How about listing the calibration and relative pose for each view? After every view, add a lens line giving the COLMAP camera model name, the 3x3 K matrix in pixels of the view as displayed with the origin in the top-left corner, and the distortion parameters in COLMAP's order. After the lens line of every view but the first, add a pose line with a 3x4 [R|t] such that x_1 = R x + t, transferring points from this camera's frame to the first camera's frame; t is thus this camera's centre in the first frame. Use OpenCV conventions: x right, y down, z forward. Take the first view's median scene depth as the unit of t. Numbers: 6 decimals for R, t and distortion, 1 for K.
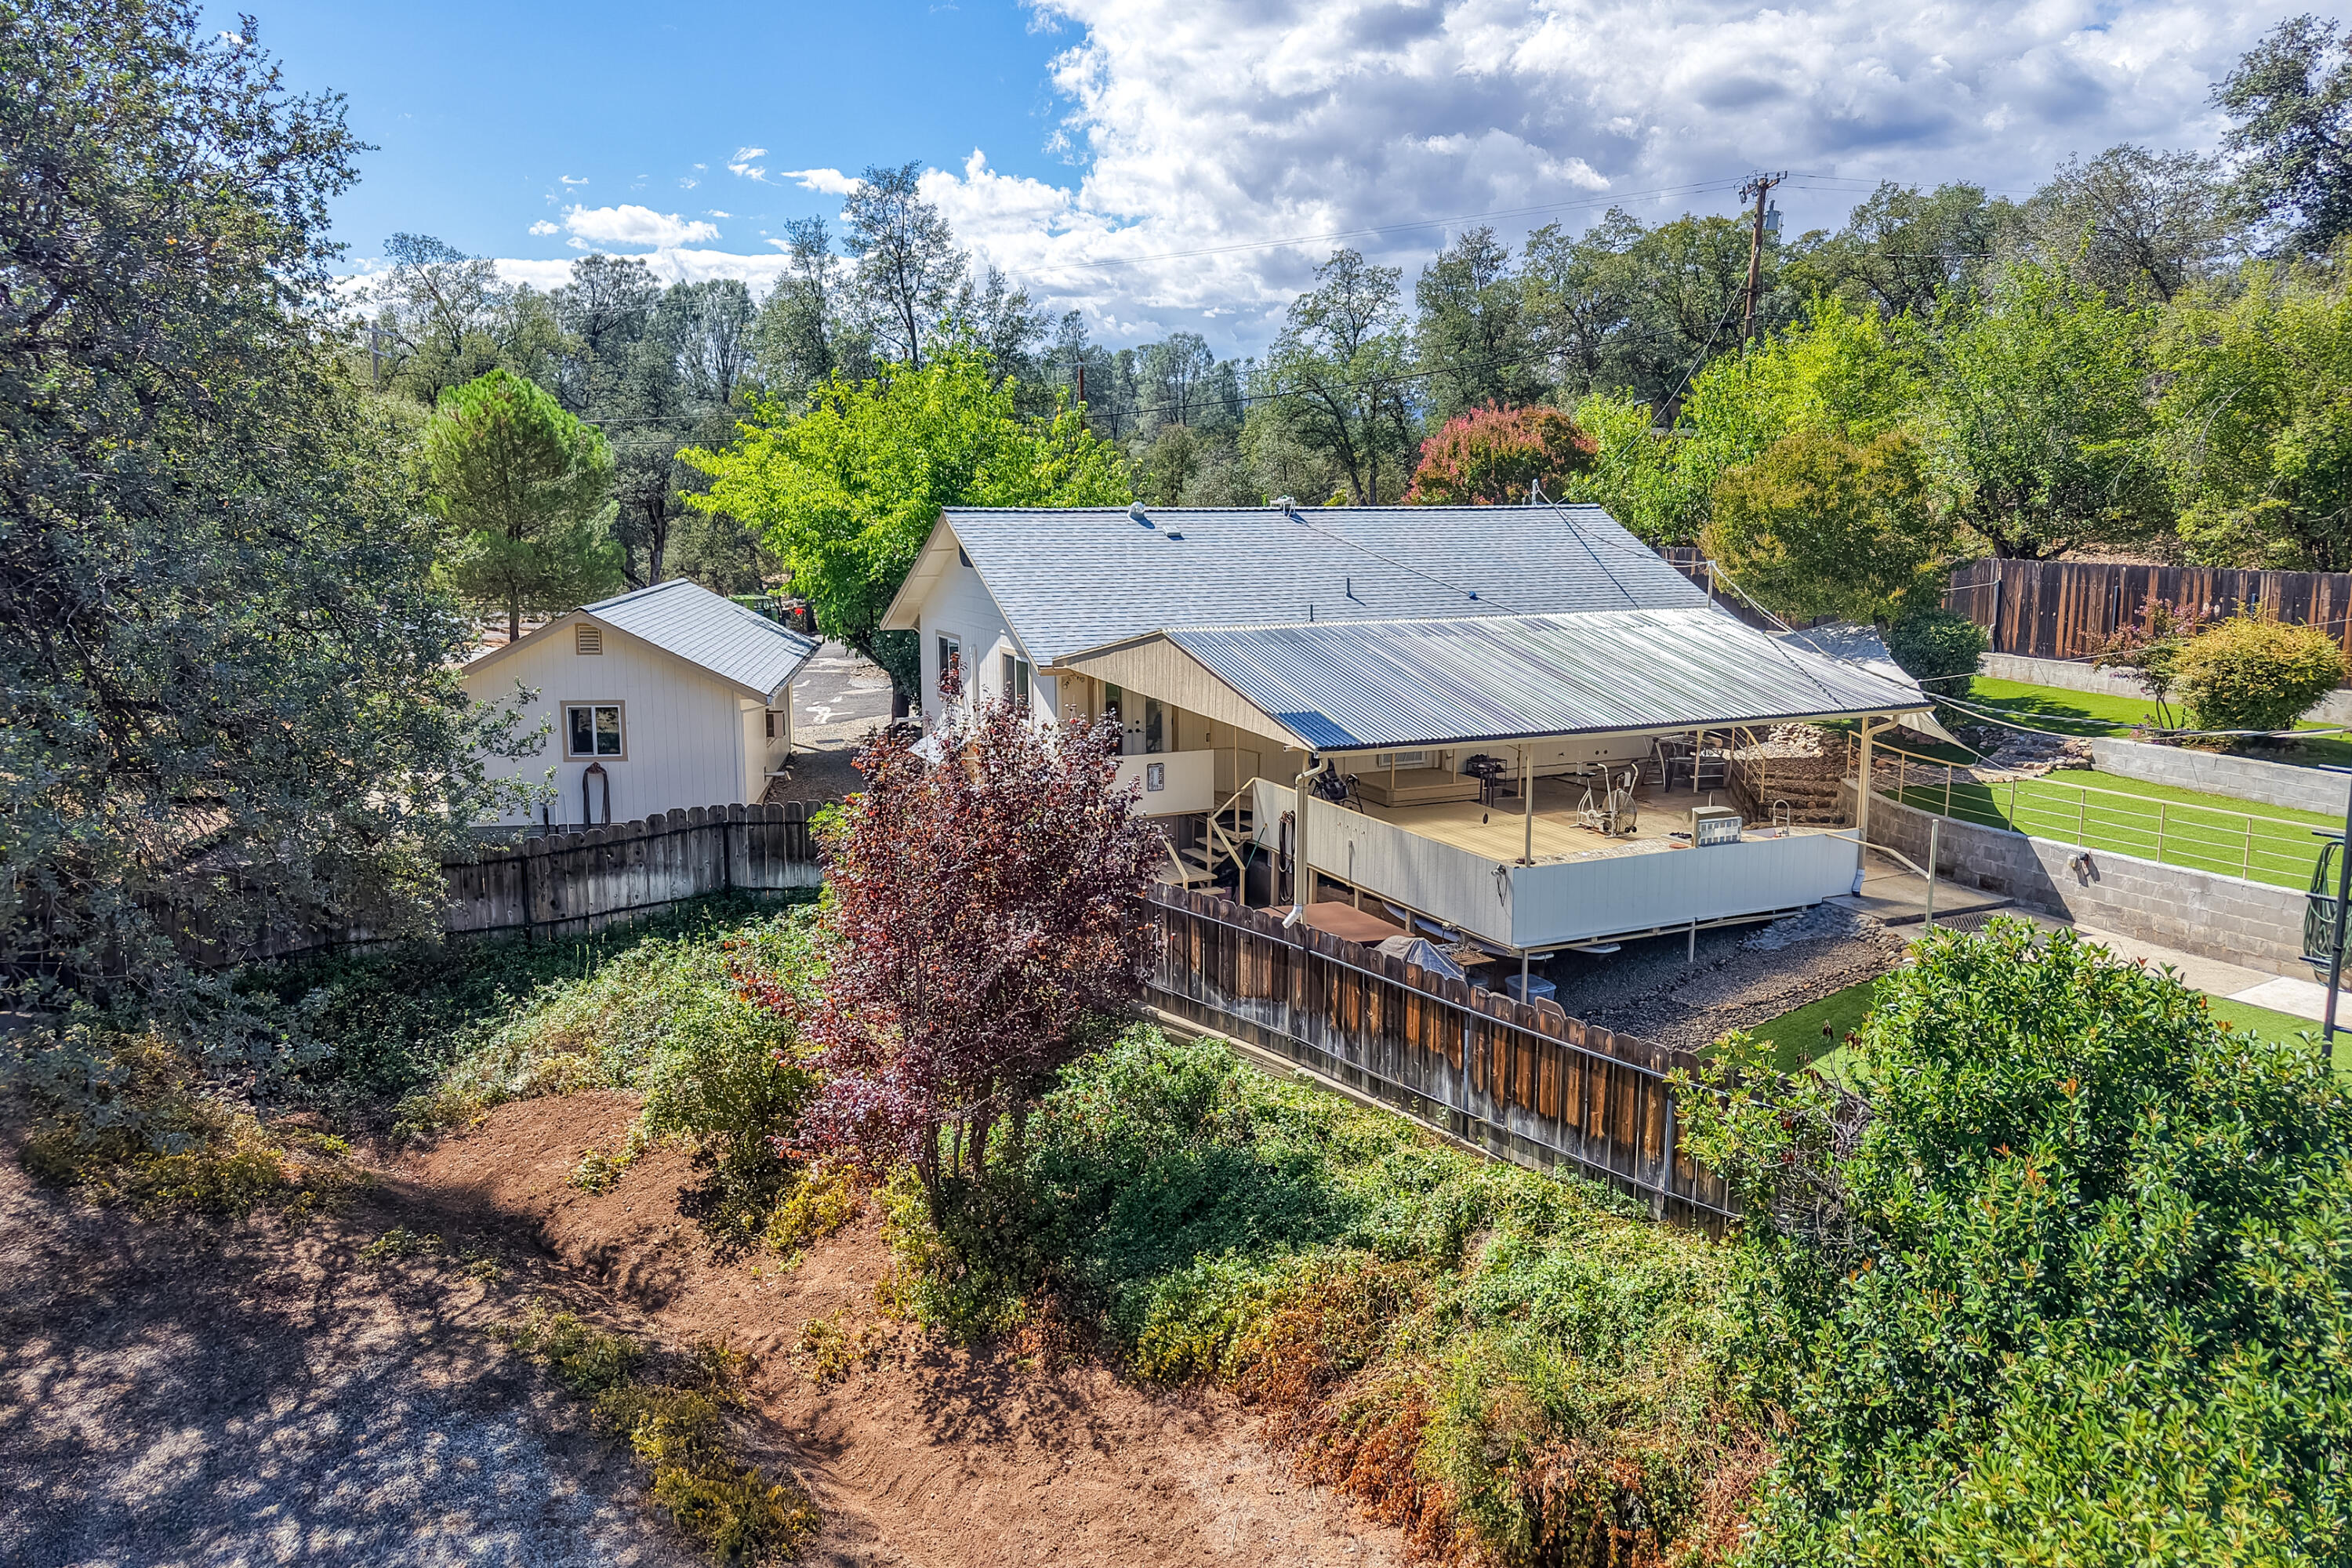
lens RADIAL K [[1585.2, 0, 1173.0], [0, 1585.2, 754.8], [0, 0, 1]] dist [0.007011, -0.003615]
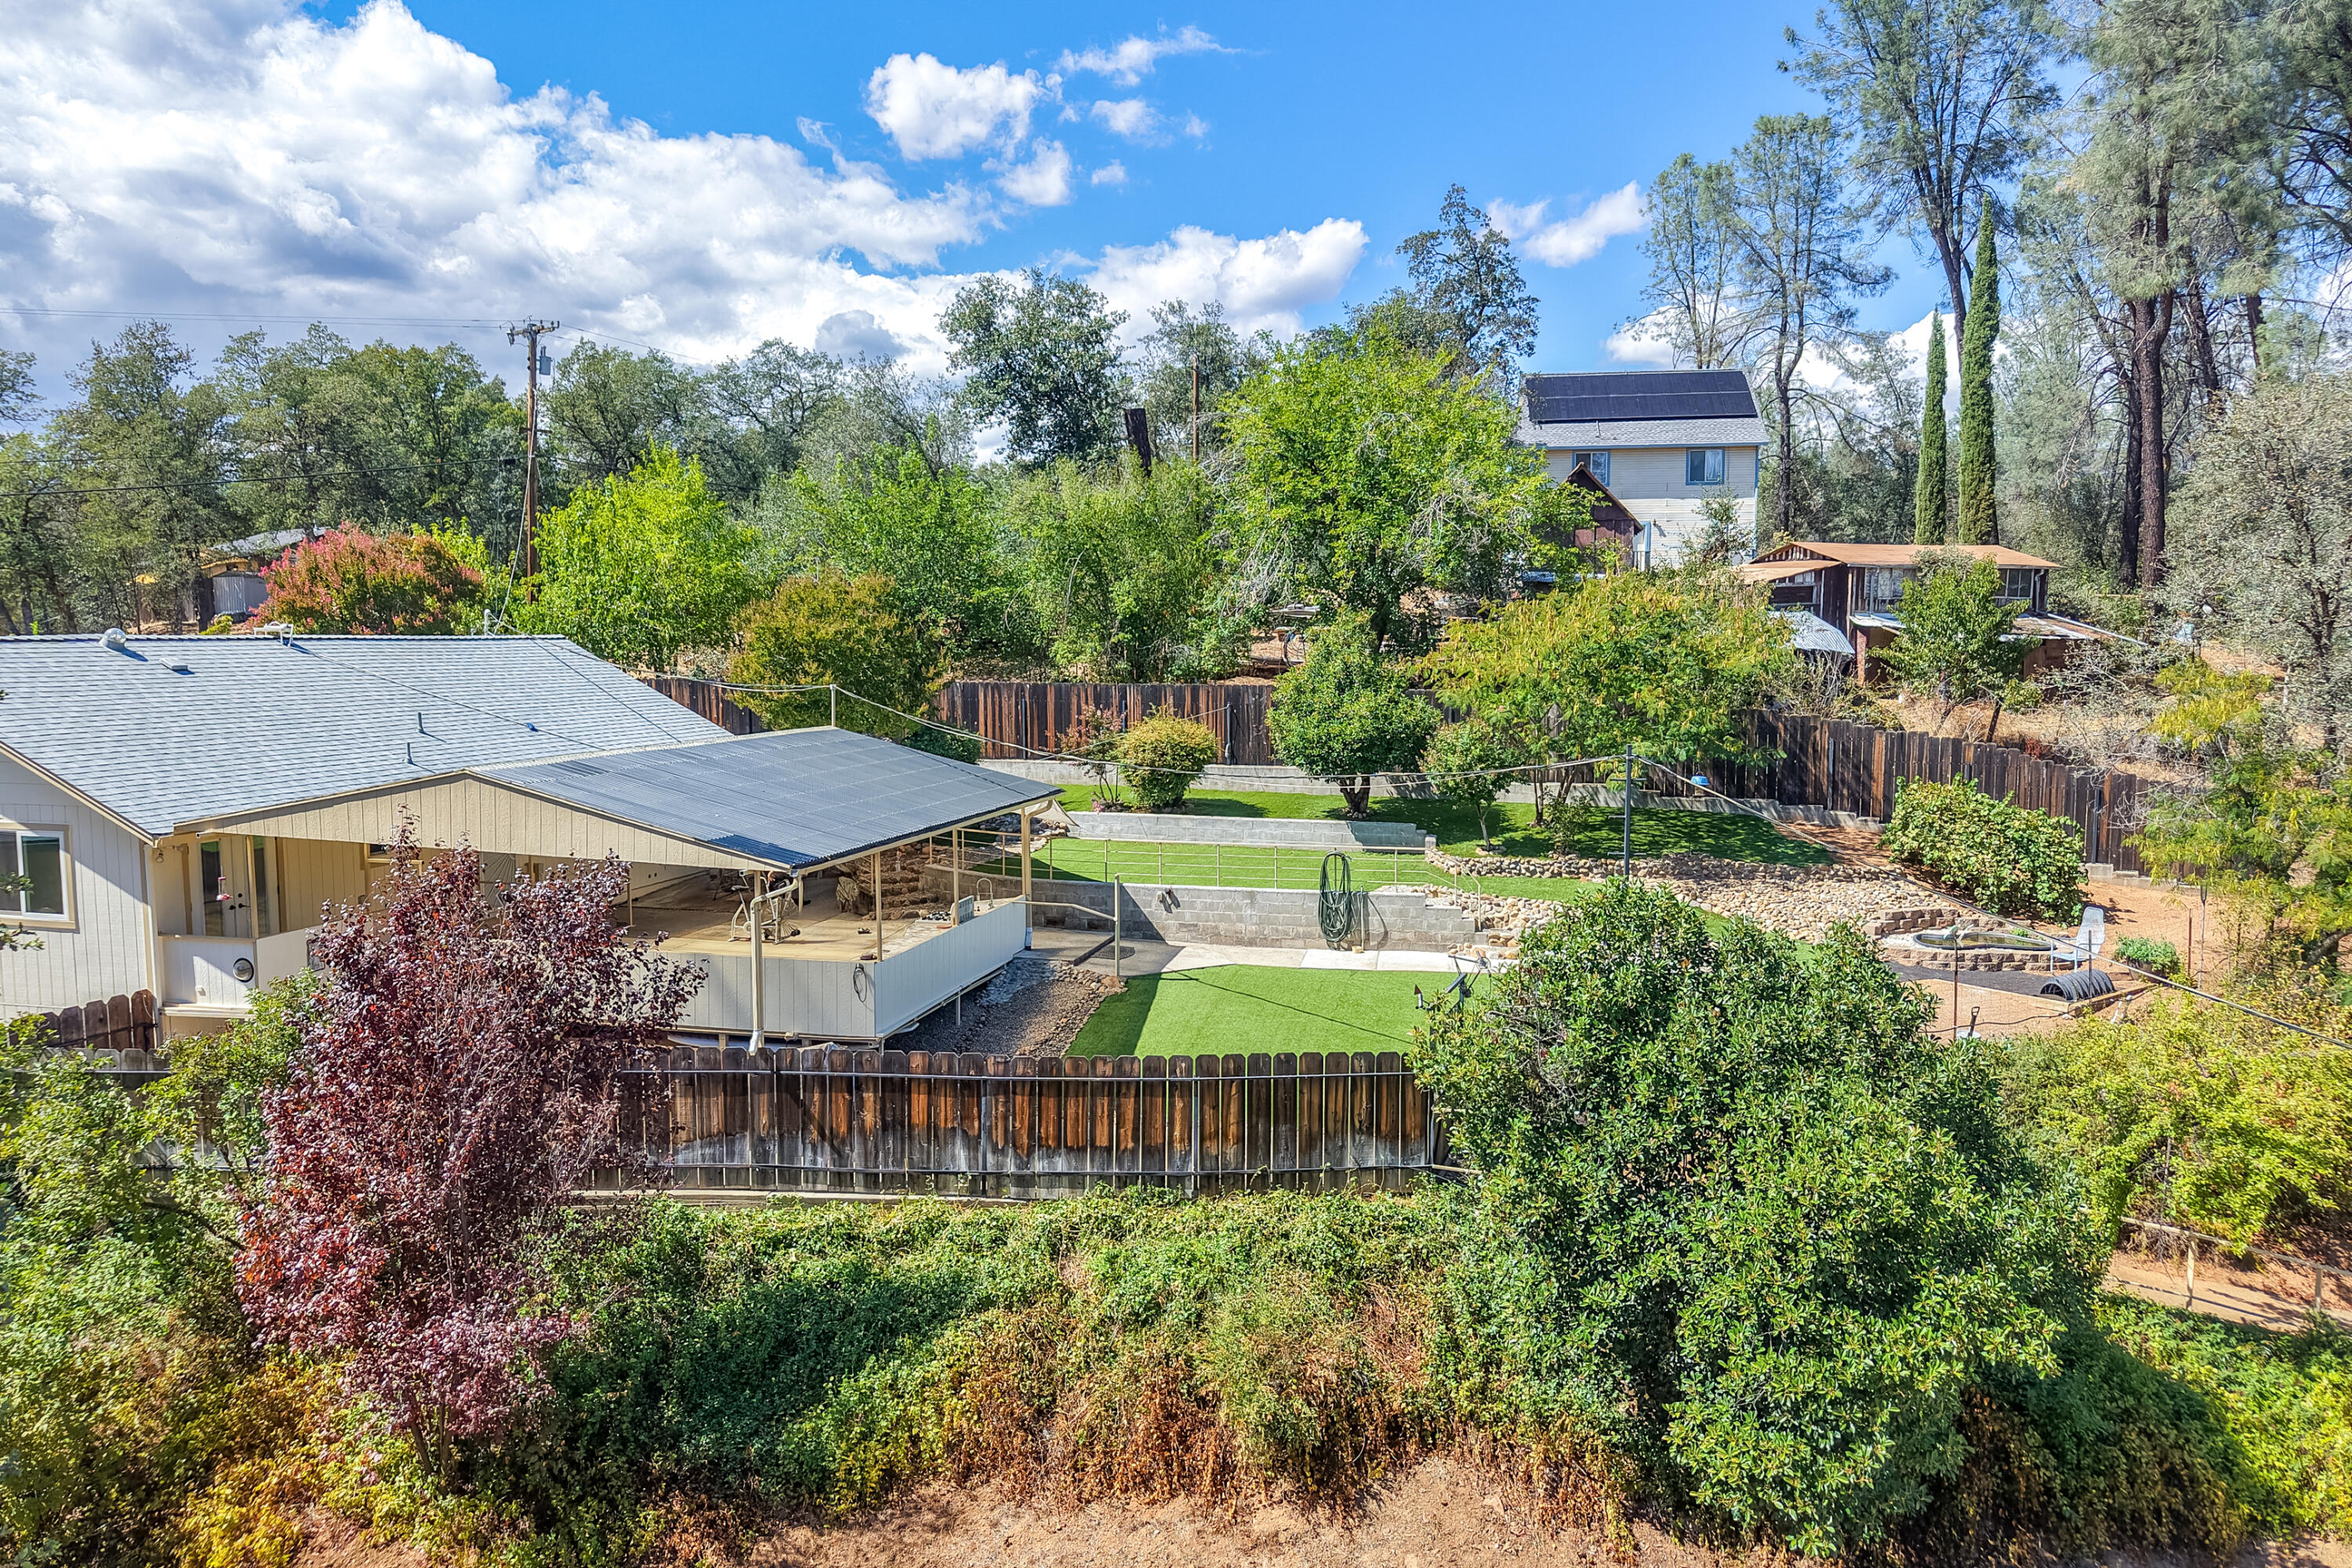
lens RADIAL K [[1587.8, 0, 1175.3], [0, 1587.8, 832.9], [0, 0, 1]] dist [0.006619, -0.065700]
pose [[0.591781, -0.092156, 0.800813, -0.549970], [0.123105, 0.992122, 0.023200, -0.017825], [-0.796643, 0.084855, 0.598464, 0.189242]]
